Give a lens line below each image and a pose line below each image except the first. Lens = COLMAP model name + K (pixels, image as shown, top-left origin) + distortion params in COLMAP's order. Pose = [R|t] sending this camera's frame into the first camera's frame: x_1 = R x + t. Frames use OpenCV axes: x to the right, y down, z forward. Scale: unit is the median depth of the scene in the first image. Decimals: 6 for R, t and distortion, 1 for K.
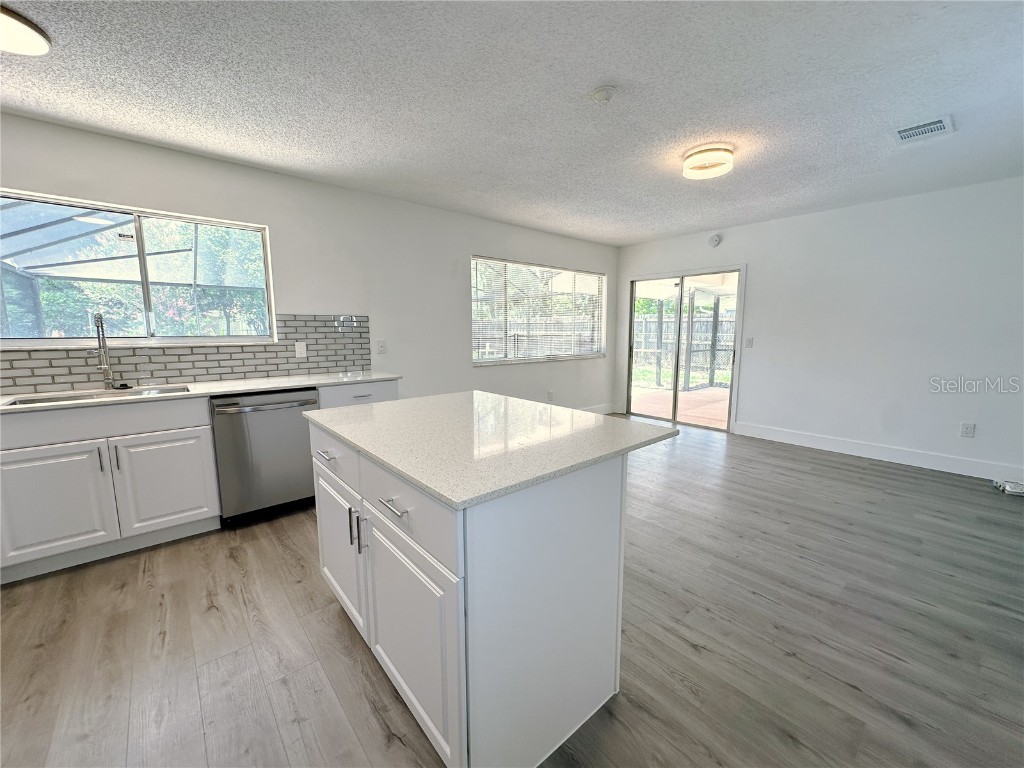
lens RADIAL K [[406.2, 0, 516.3], [0, 406.2, 385.4], [0, 0, 1]] dist [-0.004683, -0.000208]
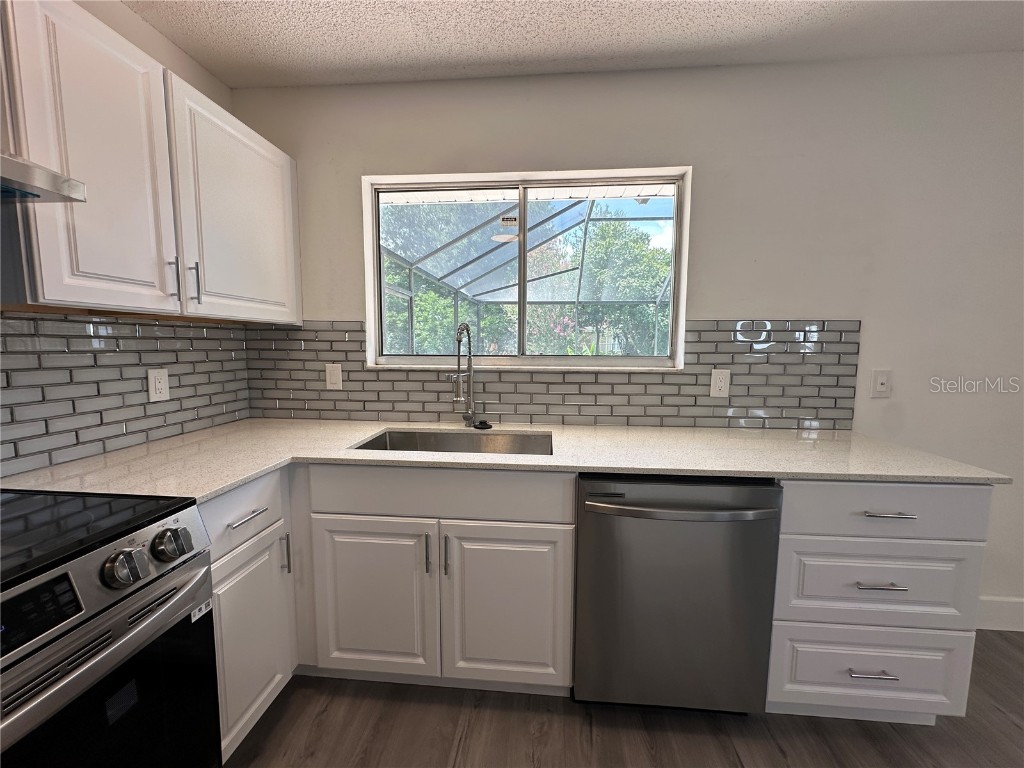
lens RADIAL K [[406.2, 0, 515.7], [0, 406.2, 384.3], [0, 0, 1]] dist [-0.004683, -0.000208]
pose [[0.691085, 0.075455, -0.718824, -0.332179], [-0.101917, 0.994772, 0.006437, -0.062861], [0.715552, 0.068812, 0.695162, 0.425206]]
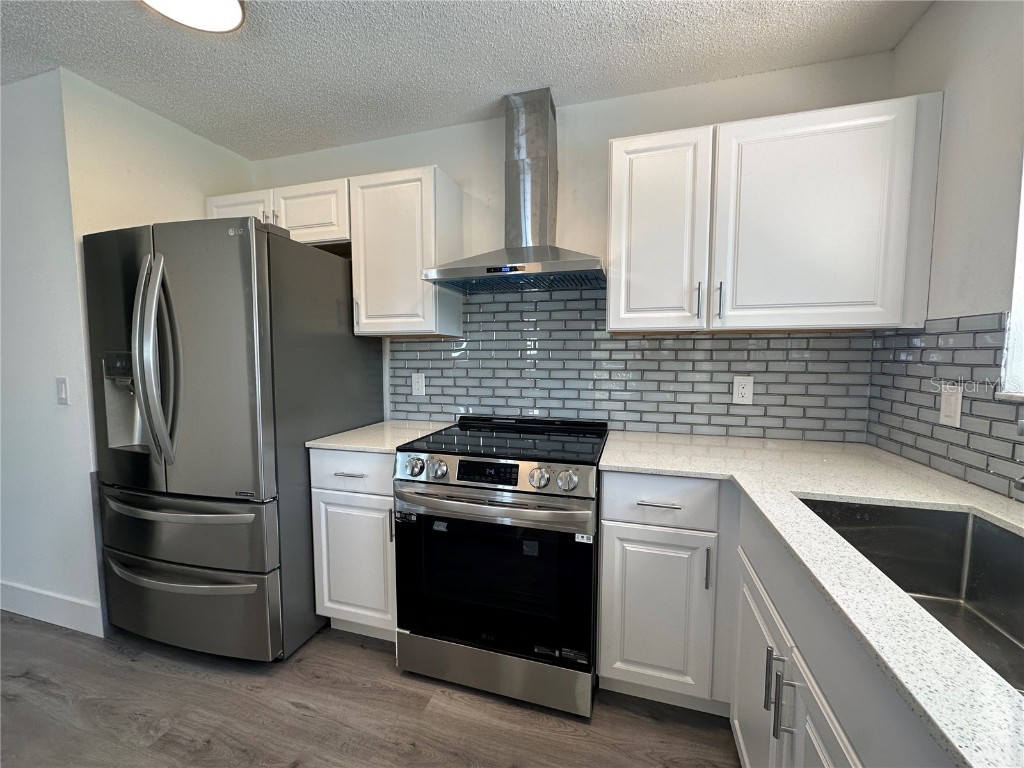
lens RADIAL K [[406.2, 0, 513.0], [0, 406.2, 384.6], [0, 0, 1]] dist [-0.004683, -0.000208]
pose [[-0.846603, 0.036678, -0.530960, -0.408068], [-0.071583, 0.980711, 0.181884, -0.103003], [0.527389, 0.191991, -0.827647, 0.758013]]
